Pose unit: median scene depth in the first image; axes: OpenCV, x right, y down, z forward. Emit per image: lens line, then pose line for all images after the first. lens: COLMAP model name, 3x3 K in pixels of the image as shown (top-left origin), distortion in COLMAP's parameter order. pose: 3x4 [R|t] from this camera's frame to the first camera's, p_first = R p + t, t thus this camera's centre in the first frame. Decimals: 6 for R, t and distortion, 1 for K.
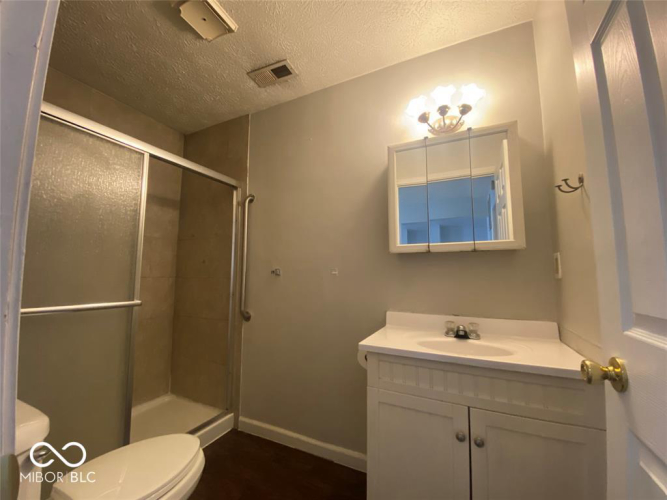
lens RADIAL K [[269.6, 0, 332.0], [0, 269.6, 250.0], [0, 0, 1]] dist [0.027150, -0.021978]
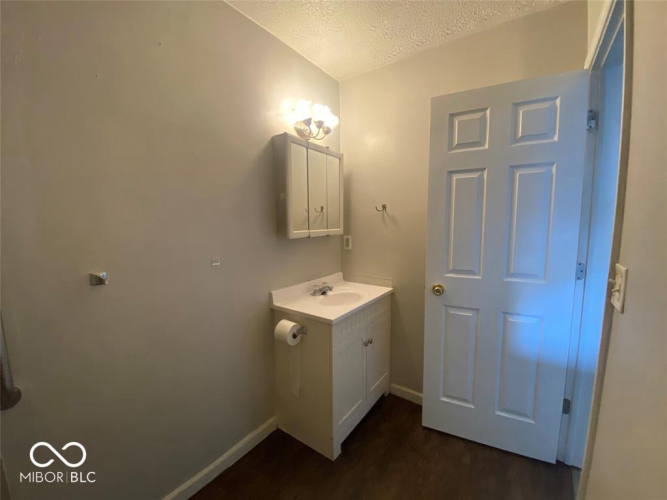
lens RADIAL K [[268.6, 0, 332.7], [0, 268.6, 249.2], [0, 0, 1]] dist [0.031821, -0.024384]
pose [[0.164234, -0.107442, 0.980553, -0.655485], [-0.080573, 0.989268, 0.121893, -0.075640], [-0.983125, -0.099025, 0.153815, 0.511242]]
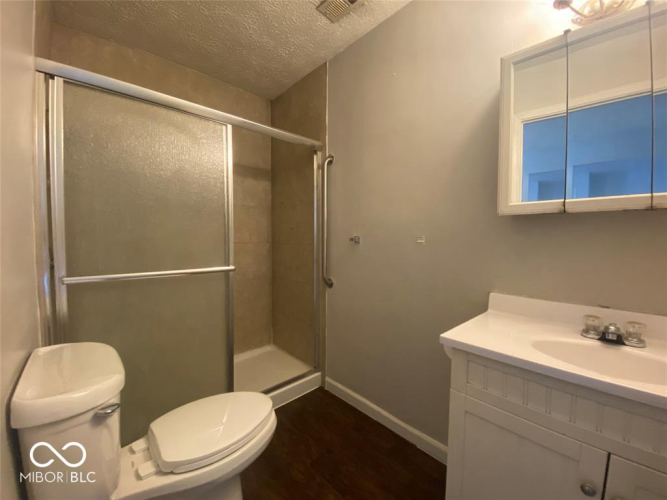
lens RADIAL K [[268.6, 0, 332.7], [0, 268.6, 249.2], [0, 0, 1]] dist [0.031821, -0.024384]
pose [[0.930564, 0.017887, -0.365693, 0.057426], [0.031718, 0.991113, 0.129188, -0.005778], [0.364753, -0.131816, 0.921726, 0.123194]]
